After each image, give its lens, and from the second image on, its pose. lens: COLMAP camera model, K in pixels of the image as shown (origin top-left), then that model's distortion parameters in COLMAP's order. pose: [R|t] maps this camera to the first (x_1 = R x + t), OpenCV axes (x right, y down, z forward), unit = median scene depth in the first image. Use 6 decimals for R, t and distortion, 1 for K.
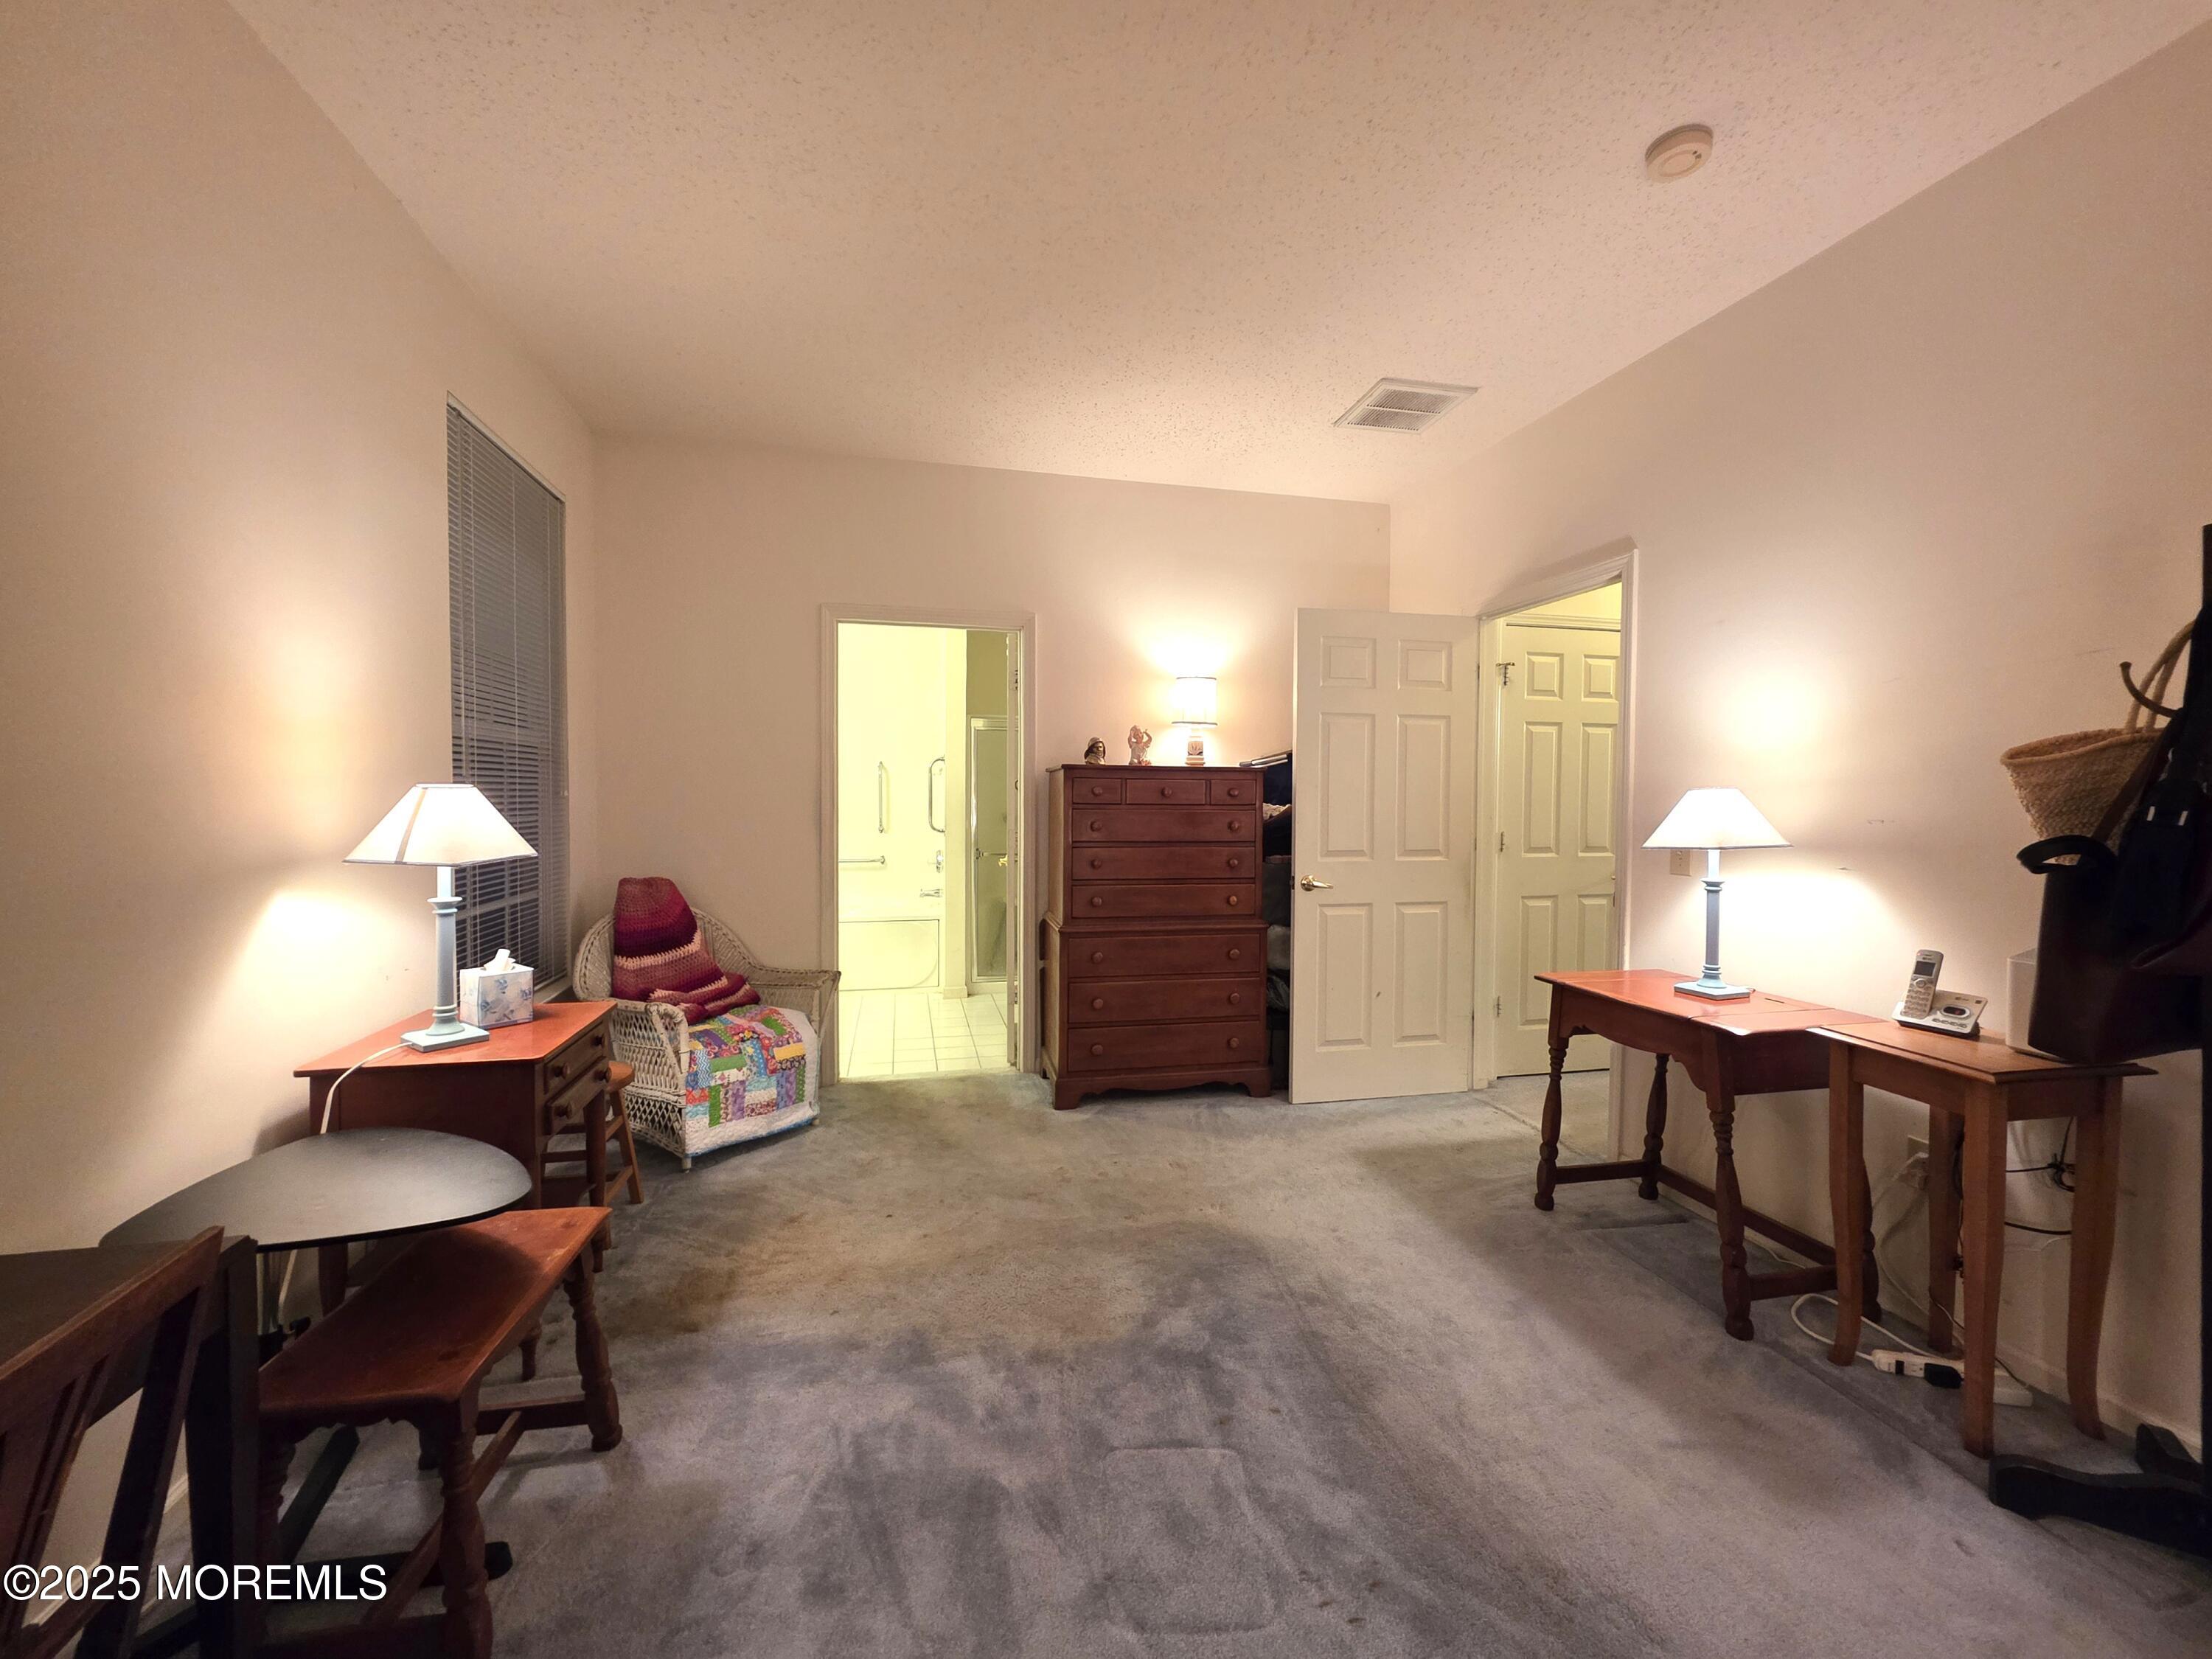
lens RADIAL K [[904.4, 0, 1104.0], [0, 904.4, 829.5], [0, 0, 1]] dist [0.000232, -0.000998]
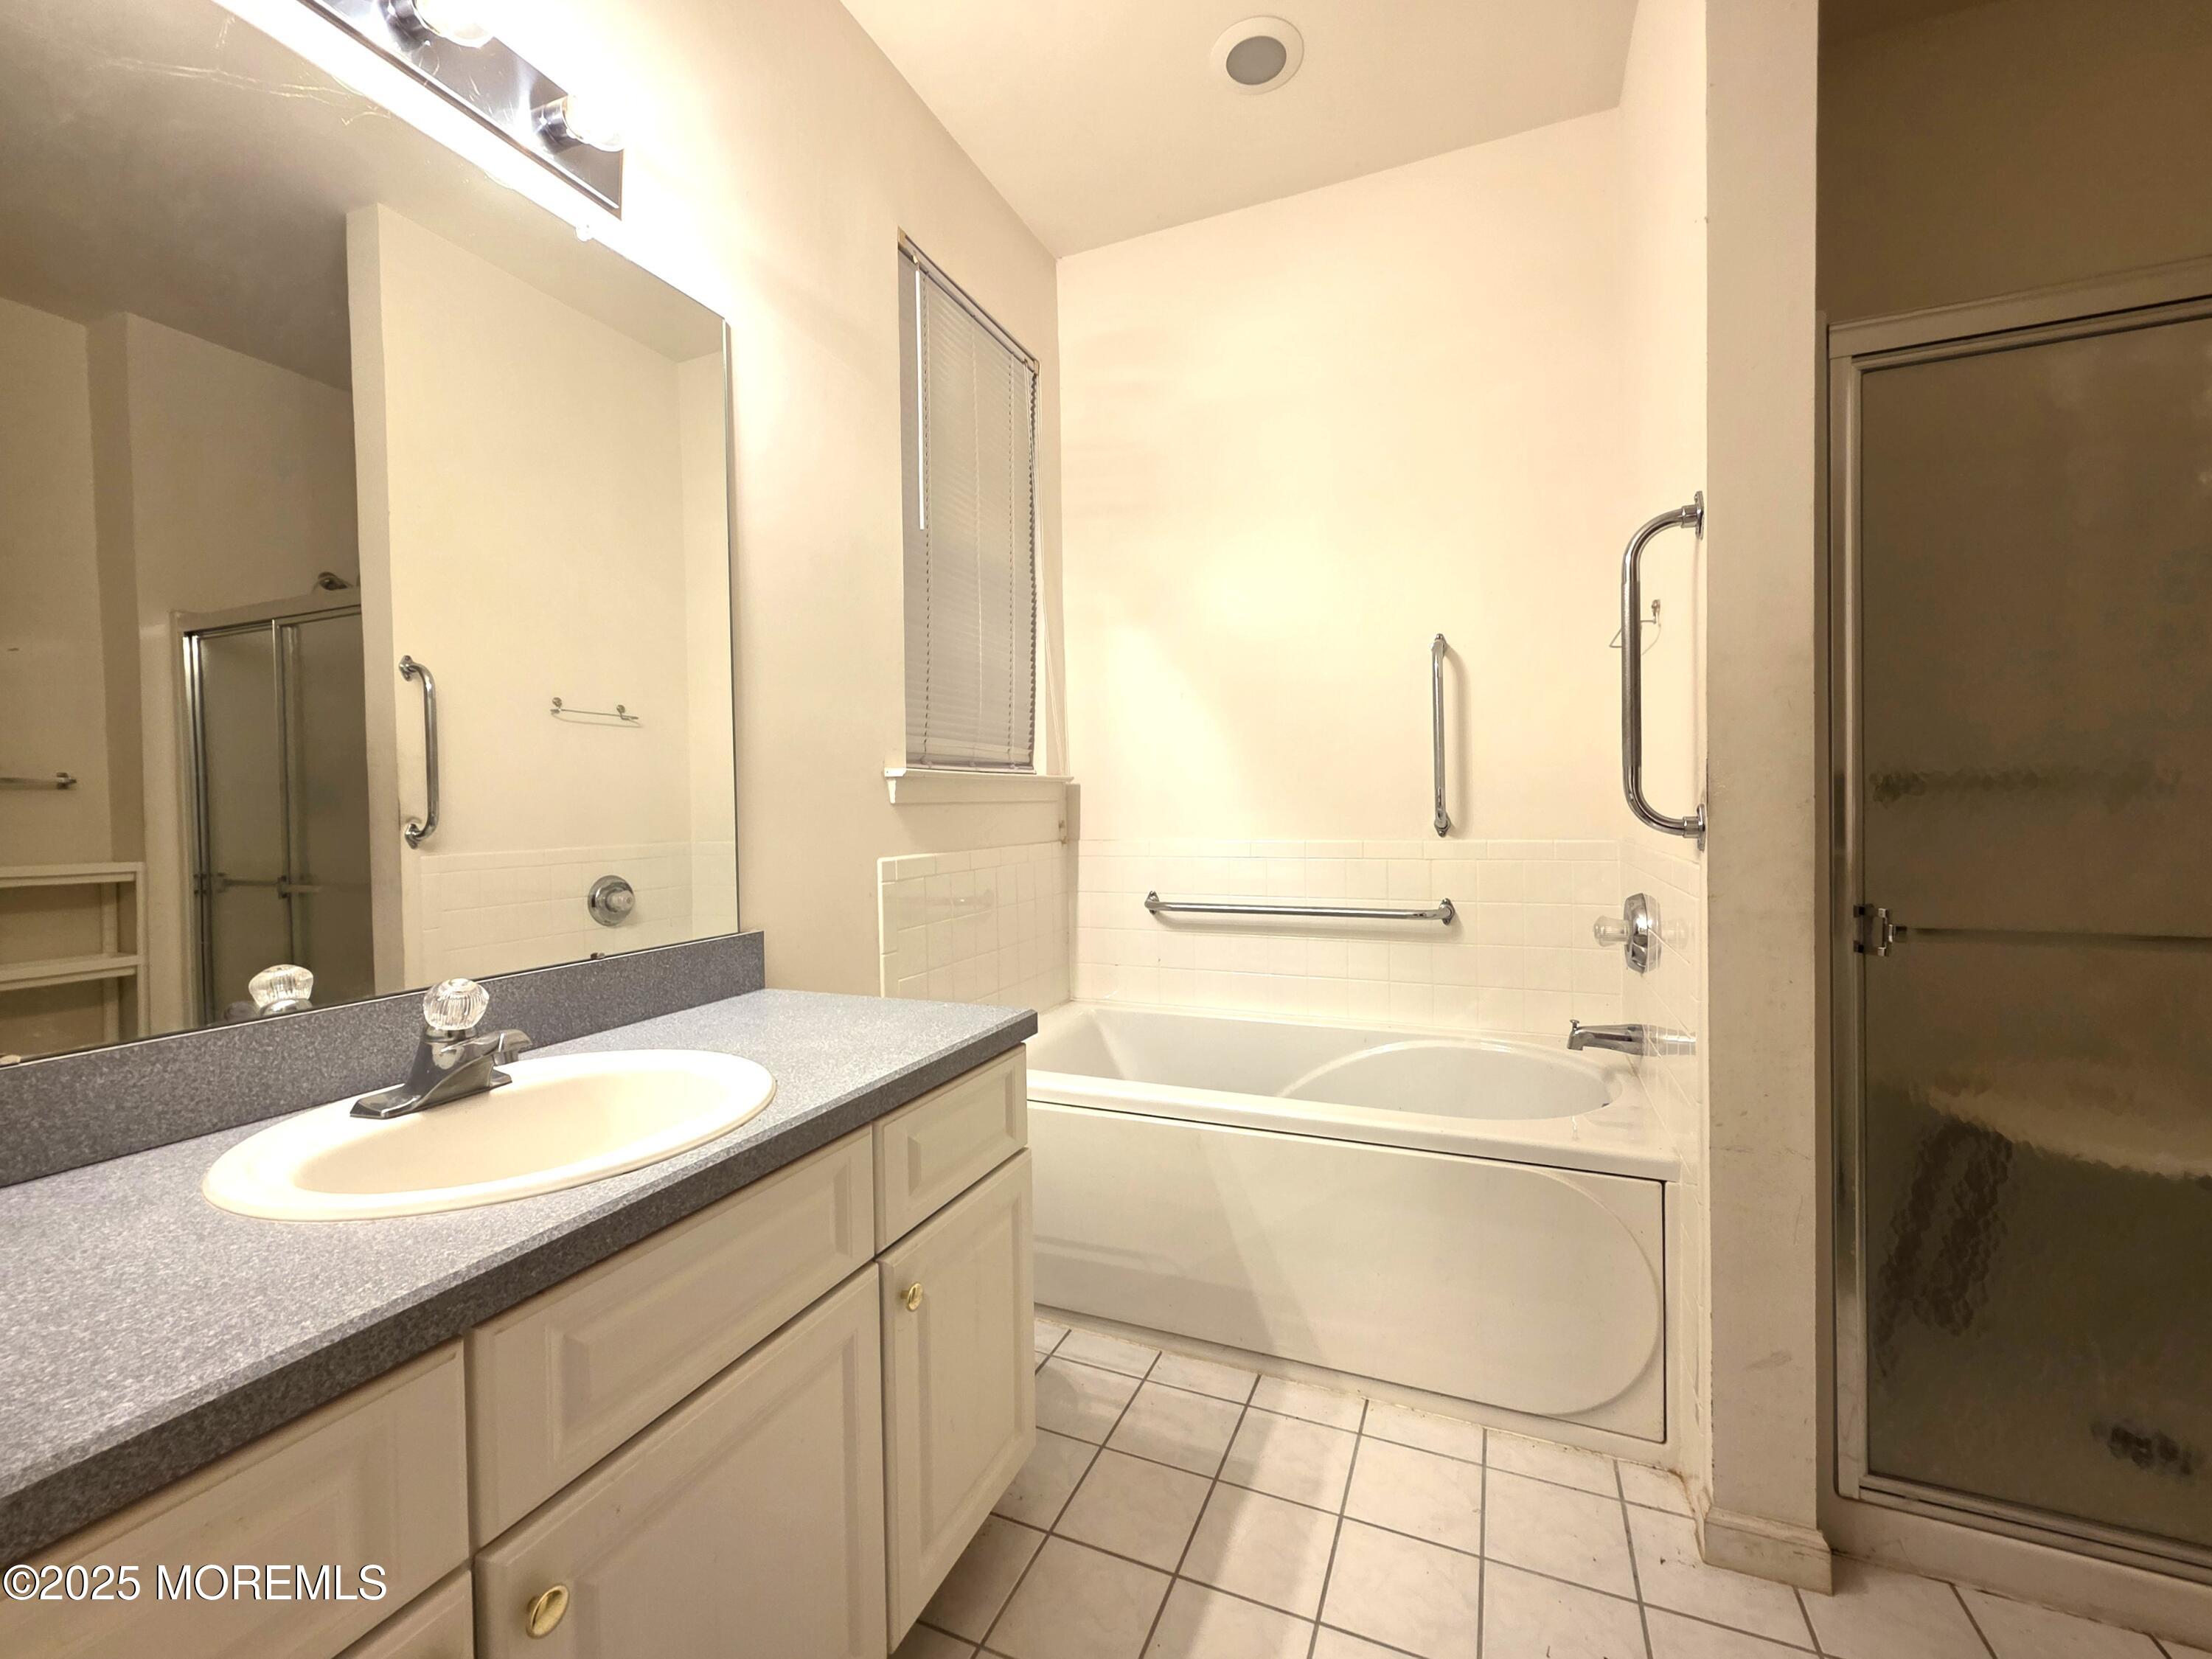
lens RADIAL K [[904.4, 0, 1110.3], [0, 904.4, 823.0], [0, 0, 1]] dist [0.000232, -0.000998]
pose [[0.809419, -0.008167, -0.587175, -0.159477], [0.002057, 0.999937, -0.011072, 0.002310], [0.587228, 0.007754, 0.809384, 0.706870]]
